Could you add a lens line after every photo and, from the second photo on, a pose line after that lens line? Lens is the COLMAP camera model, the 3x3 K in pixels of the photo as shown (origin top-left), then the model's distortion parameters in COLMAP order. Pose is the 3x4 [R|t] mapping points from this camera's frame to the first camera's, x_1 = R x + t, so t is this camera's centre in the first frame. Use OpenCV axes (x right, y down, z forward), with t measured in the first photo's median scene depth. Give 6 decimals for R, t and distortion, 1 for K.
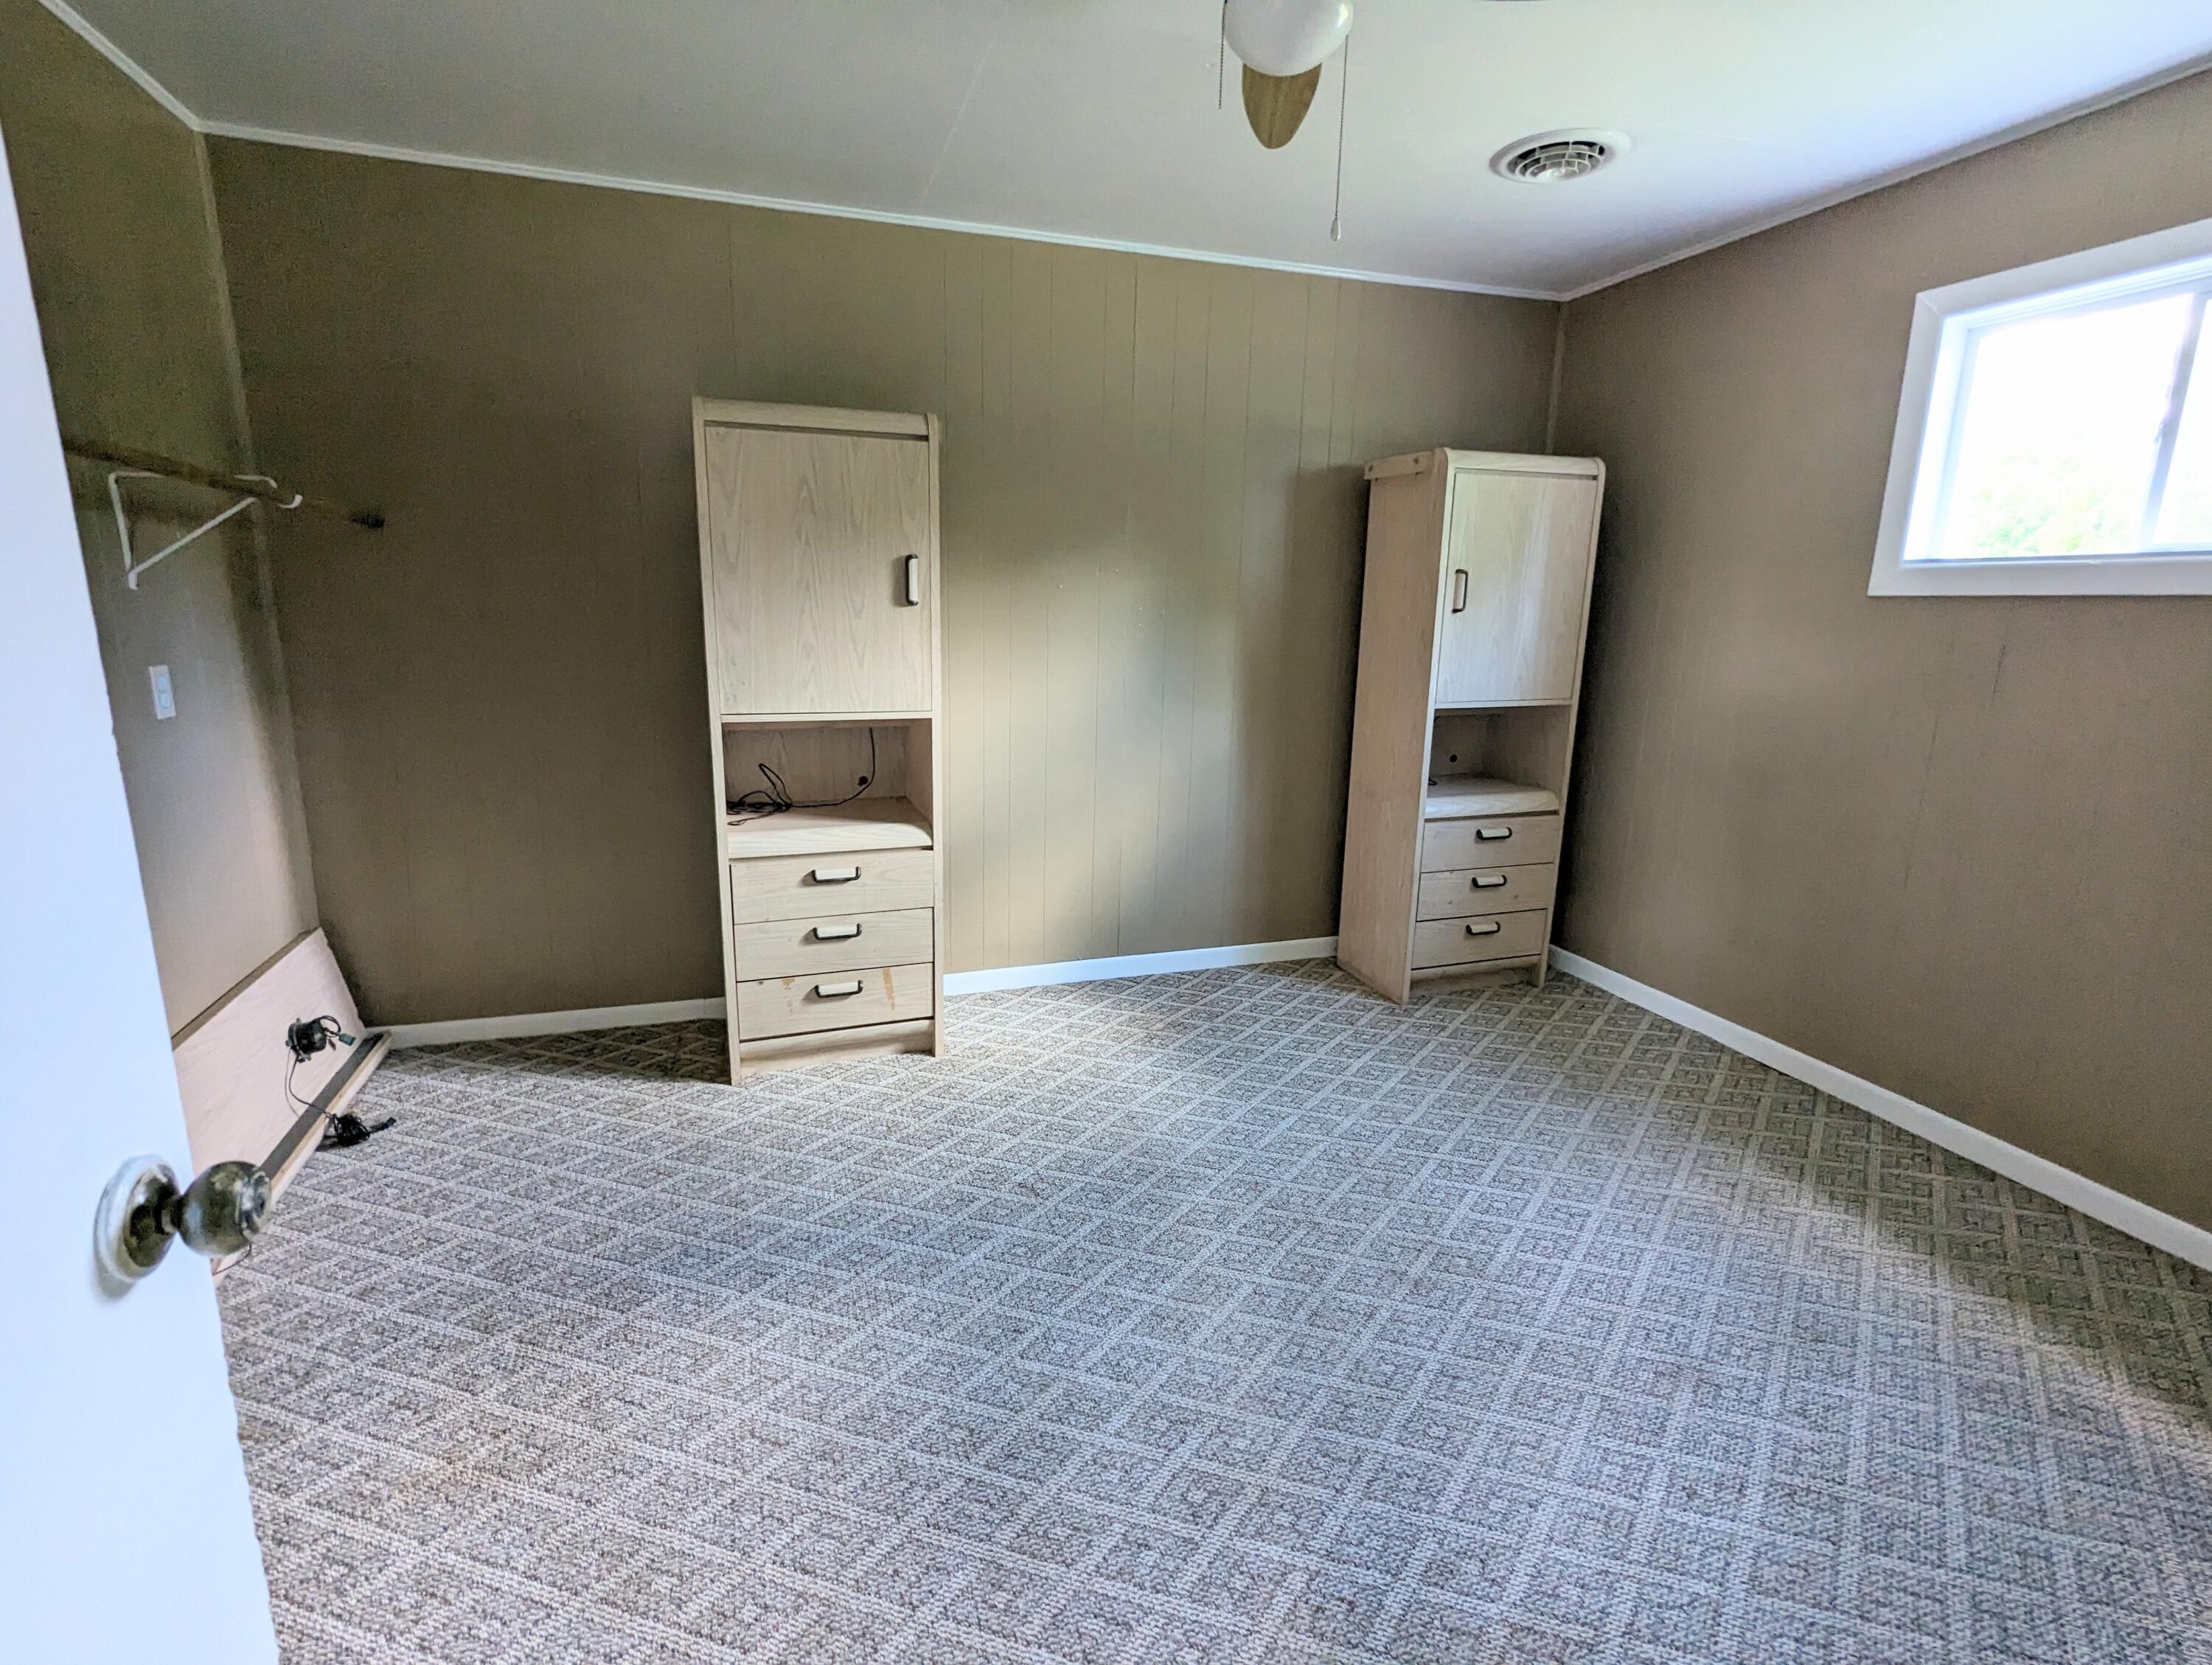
lens RADIAL K [[1053.0, 0, 1091.6], [0, 1053.0, 833.7], [0, 0, 1]] dist [0.000793, -0.000079]
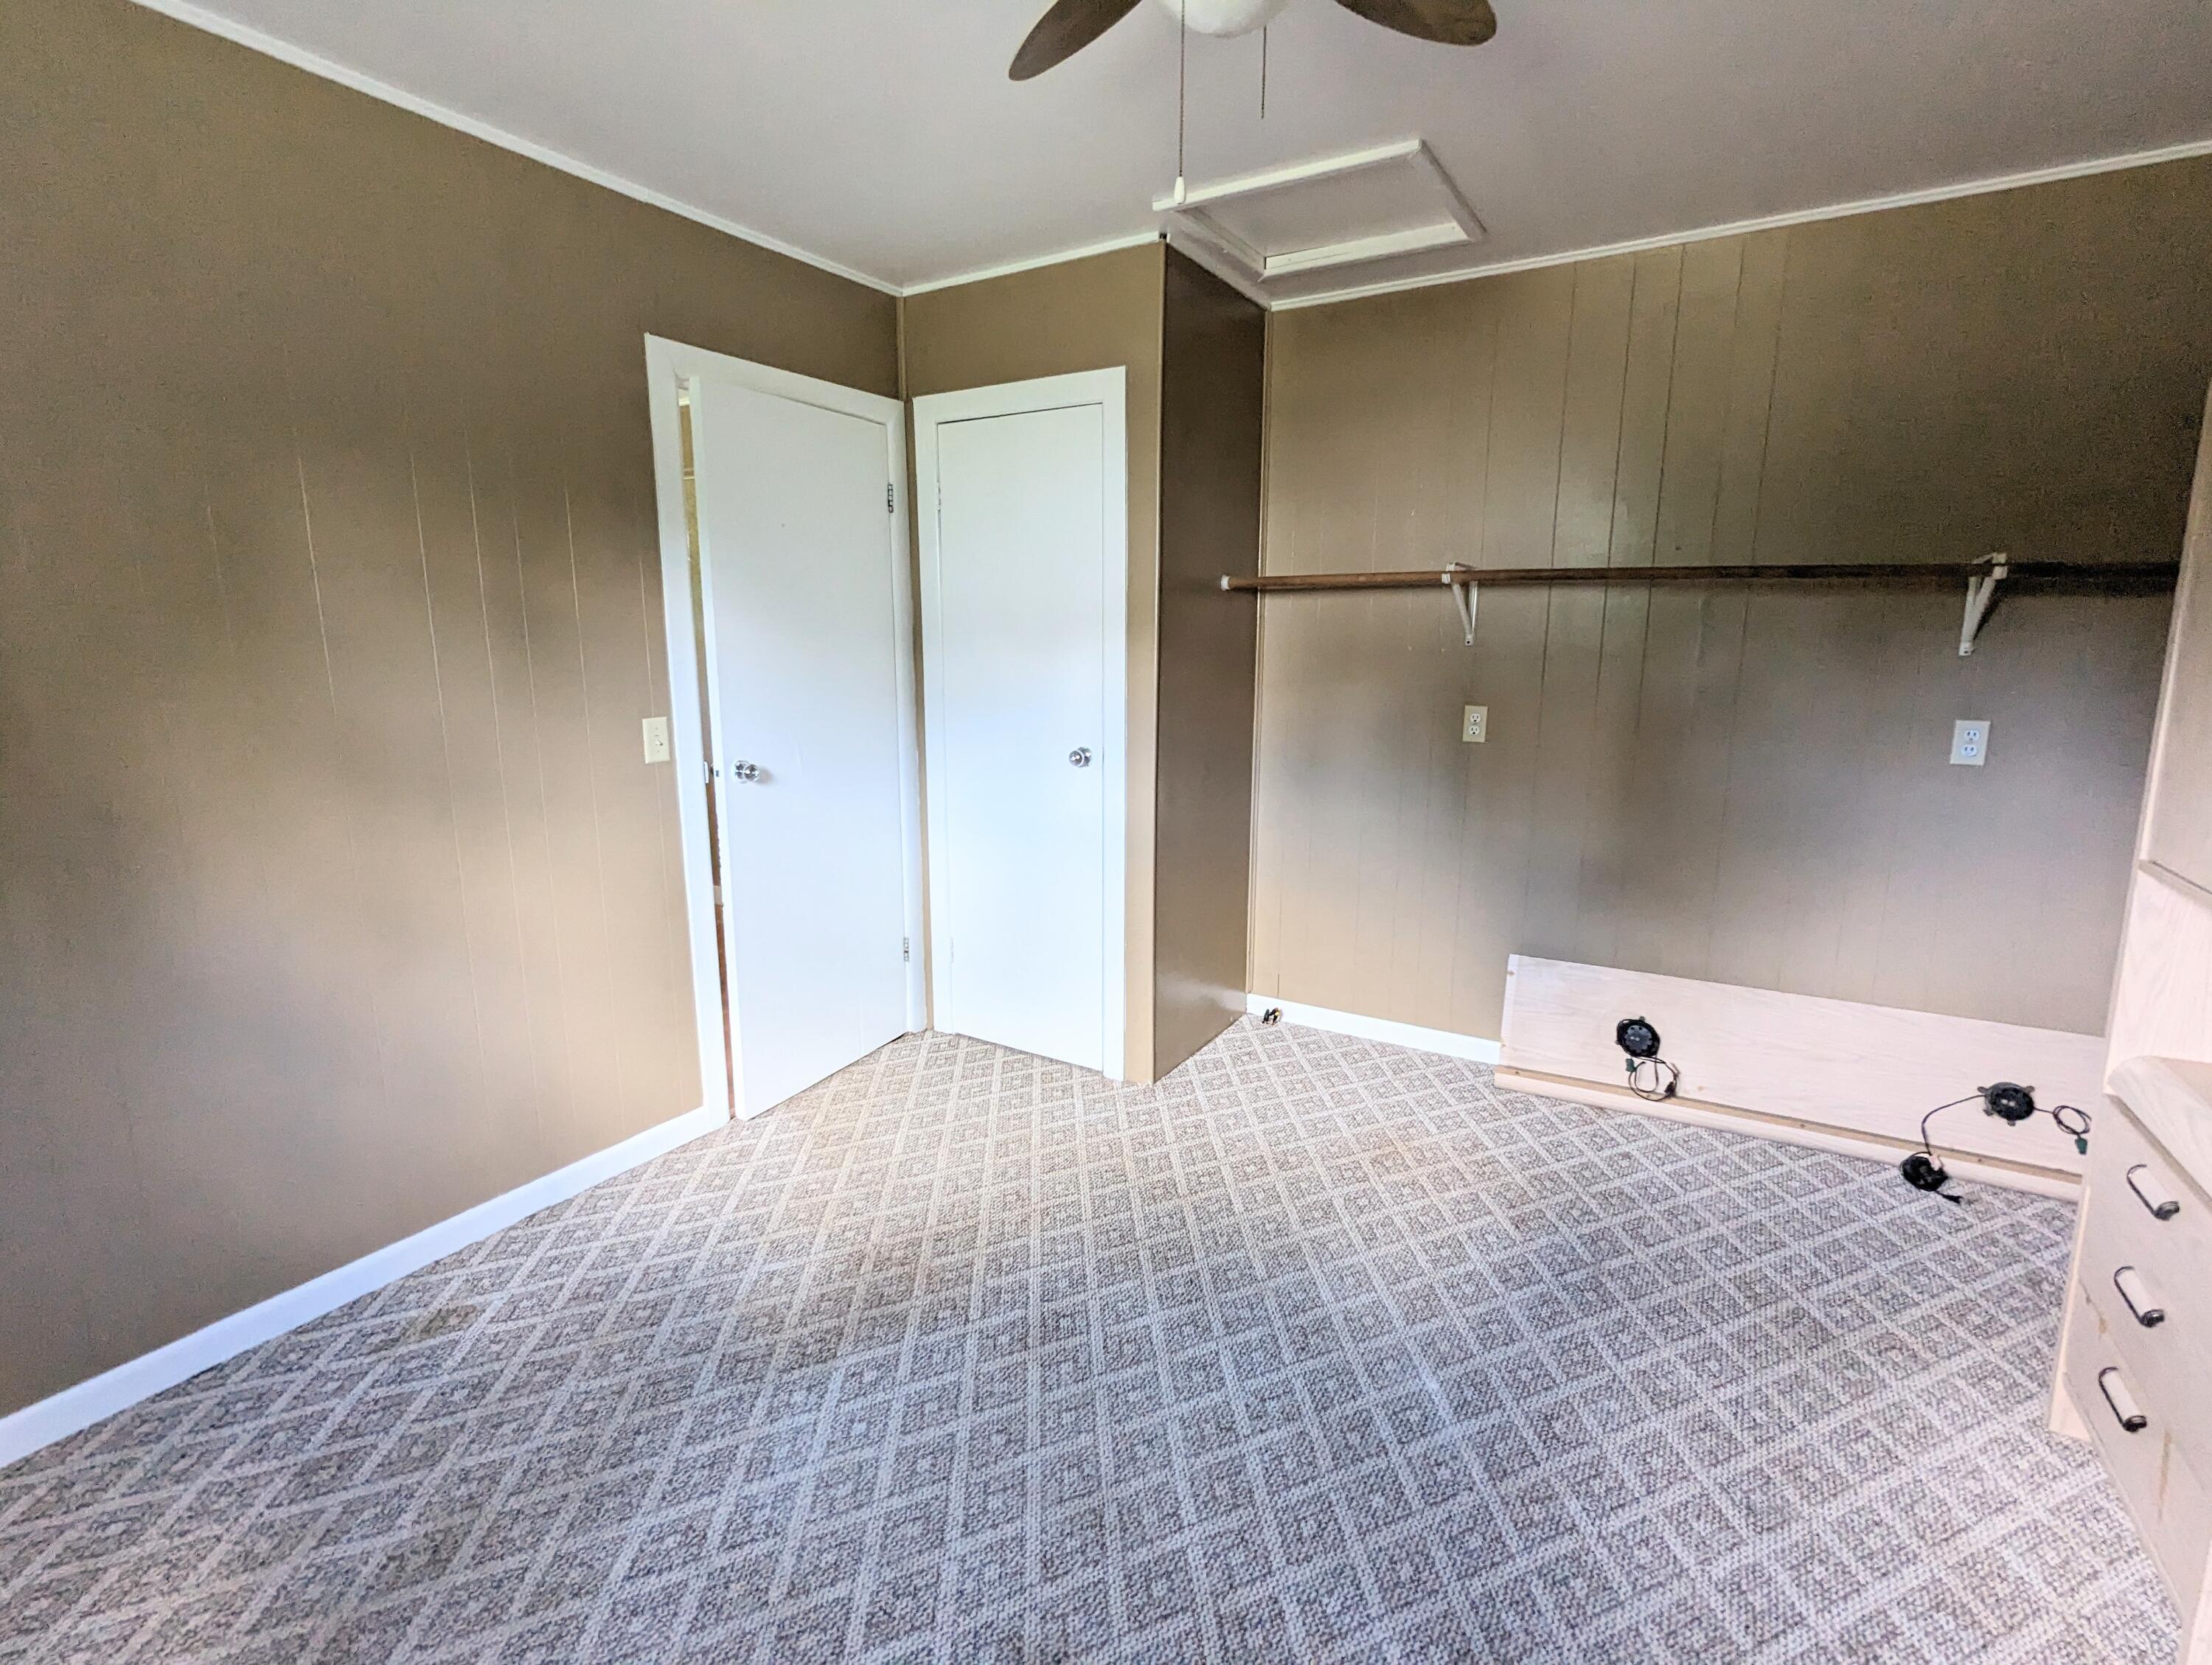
lens RADIAL K [[1053.0, 0, 1091.6], [0, 1053.0, 833.7], [0, 0, 1]] dist [0.000793, -0.000079]
pose [[-0.763622, 0.106355, -0.636844, 0.710967], [-0.156840, 0.926242, 0.342748, -0.332511], [0.626325, 0.361612, -0.690618, 1.430041]]
